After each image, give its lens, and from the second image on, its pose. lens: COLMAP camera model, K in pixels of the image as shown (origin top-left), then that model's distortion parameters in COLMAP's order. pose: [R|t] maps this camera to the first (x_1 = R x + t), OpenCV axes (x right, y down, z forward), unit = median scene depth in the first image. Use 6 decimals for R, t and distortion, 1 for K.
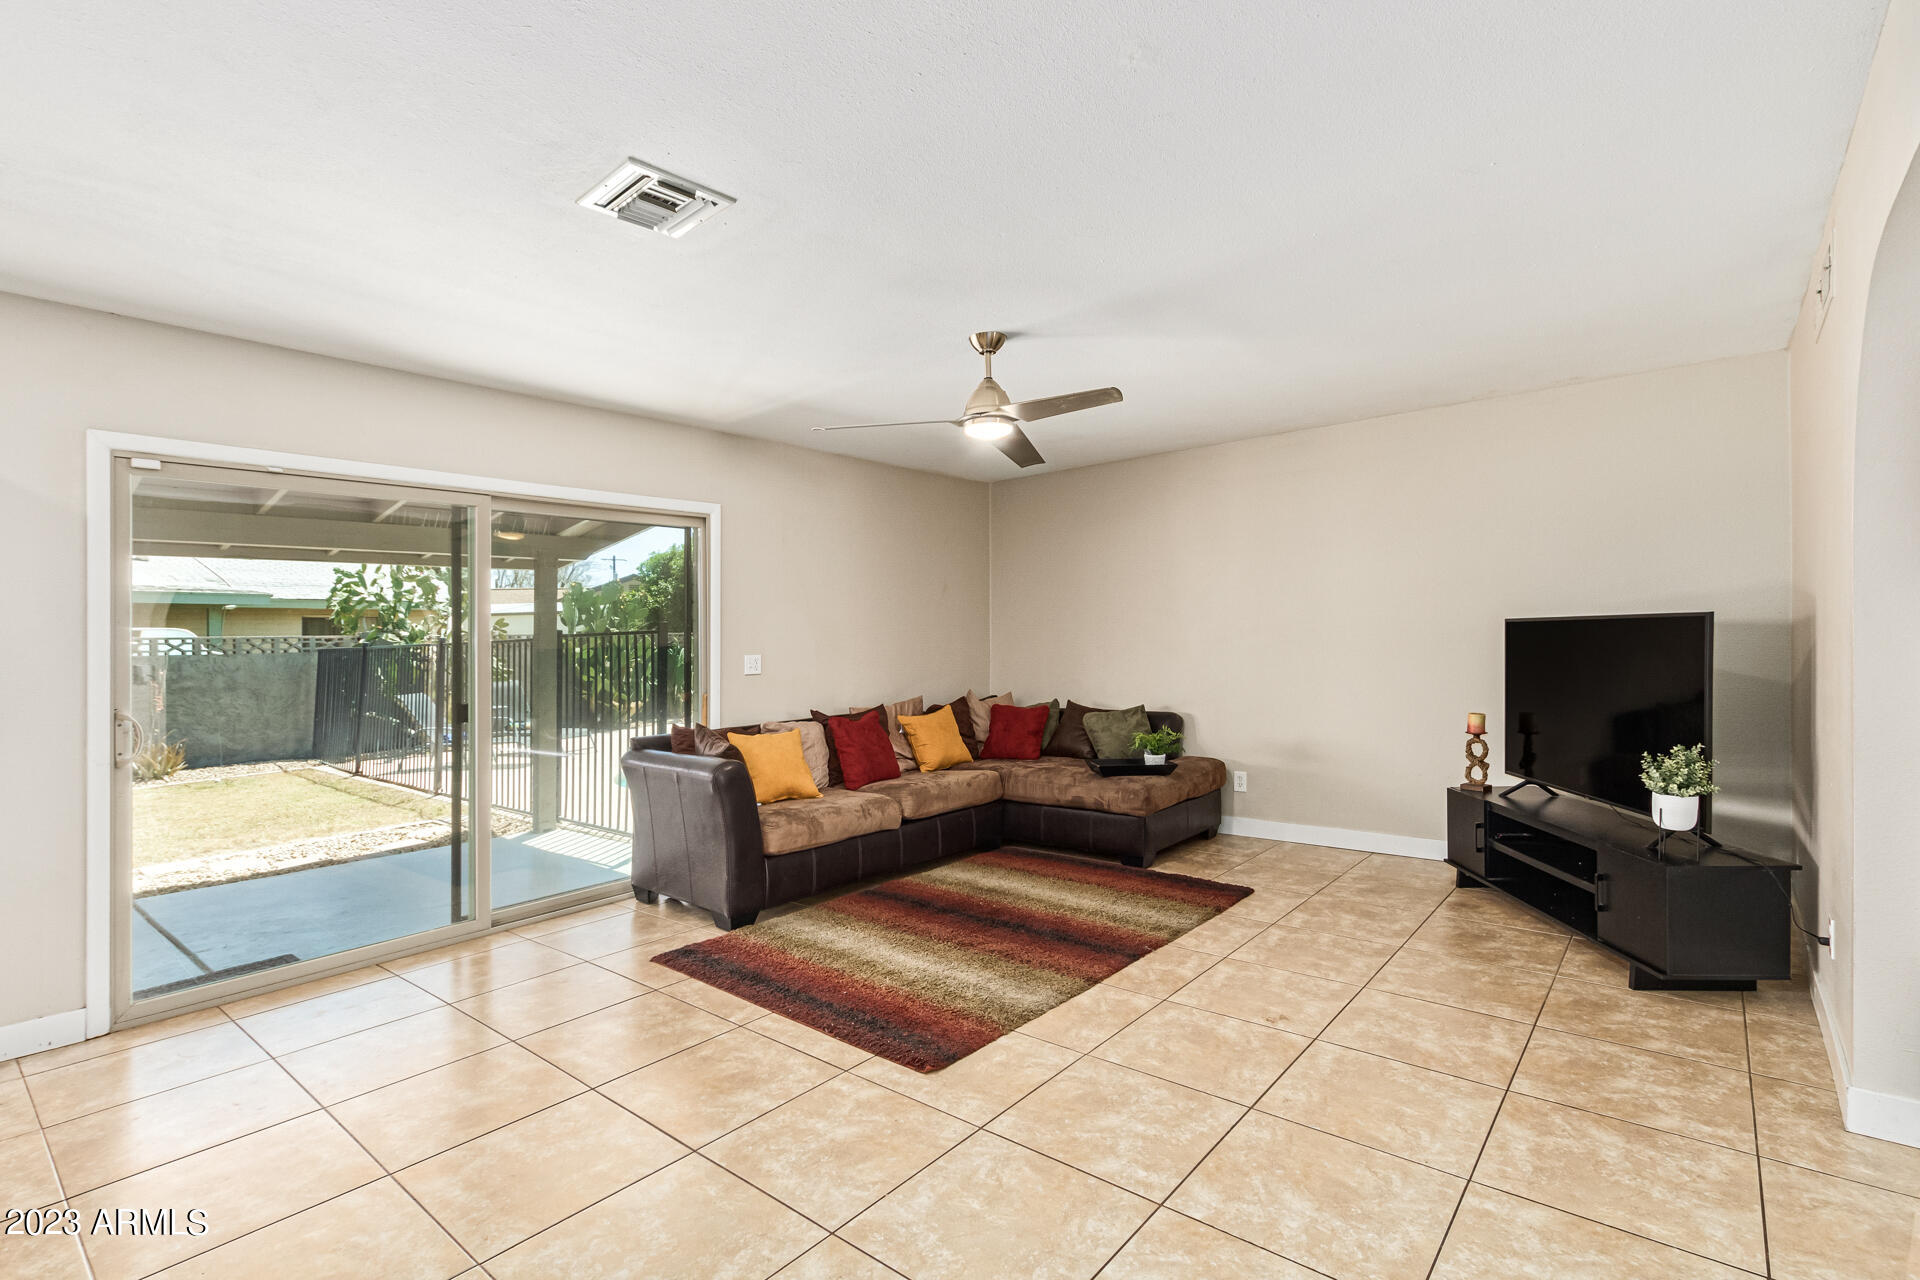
lens RADIAL K [[899.3, 0, 969.0], [0, 899.3, 629.1], [0, 0, 1]] dist [0.018875, -0.000513]
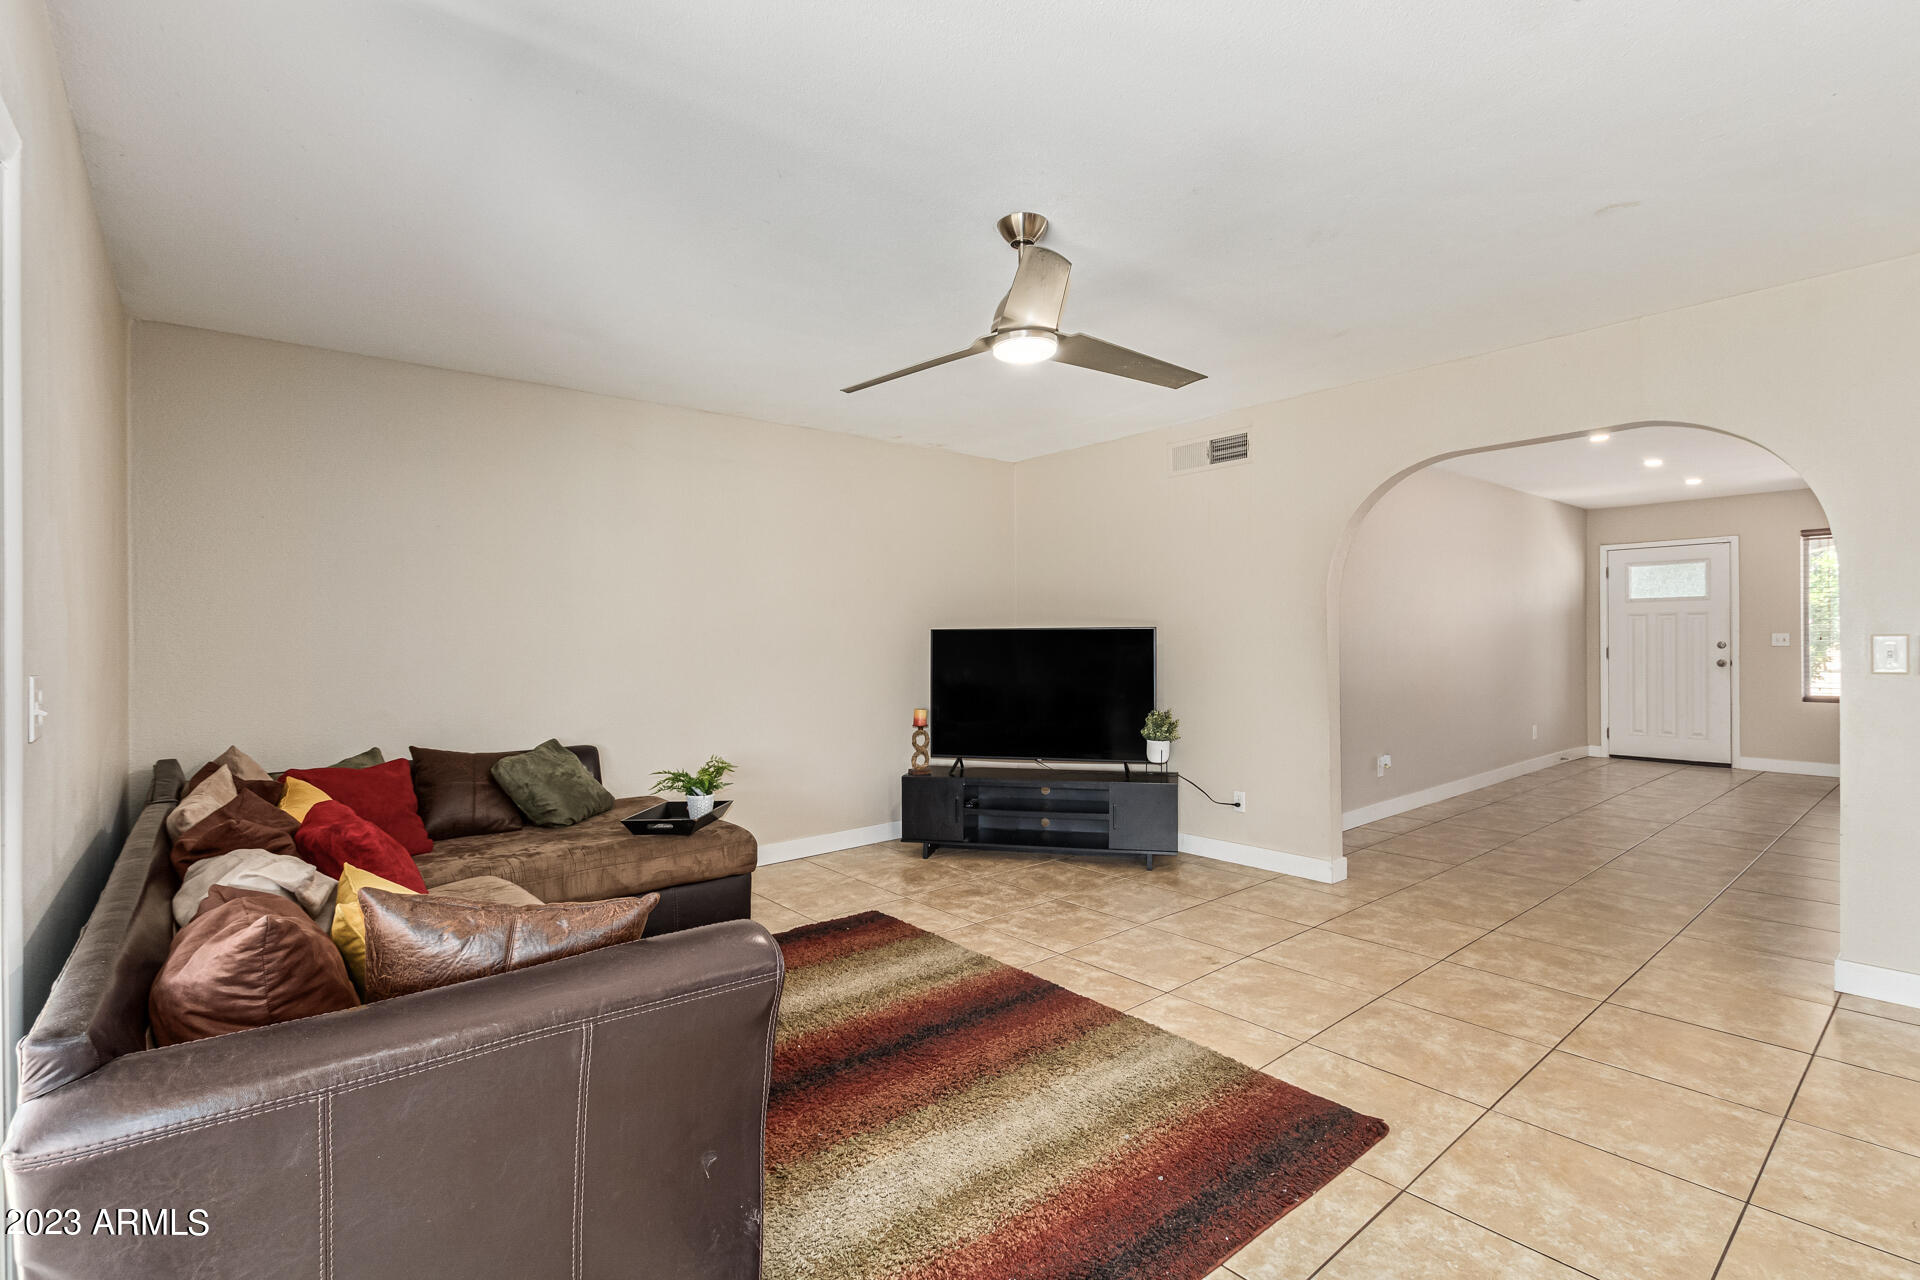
lens RADIAL K [[893.8, 0, 932.0], [0, 893.8, 660.9], [0, 0, 1]] dist [0.004965, -0.000989]
pose [[0.172832, -0.001025, 0.984951, -0.691690], [-0.004388, 0.999989, 0.001810, 0.032178], [-0.984942, -0.004635, 0.172826, 0.921544]]
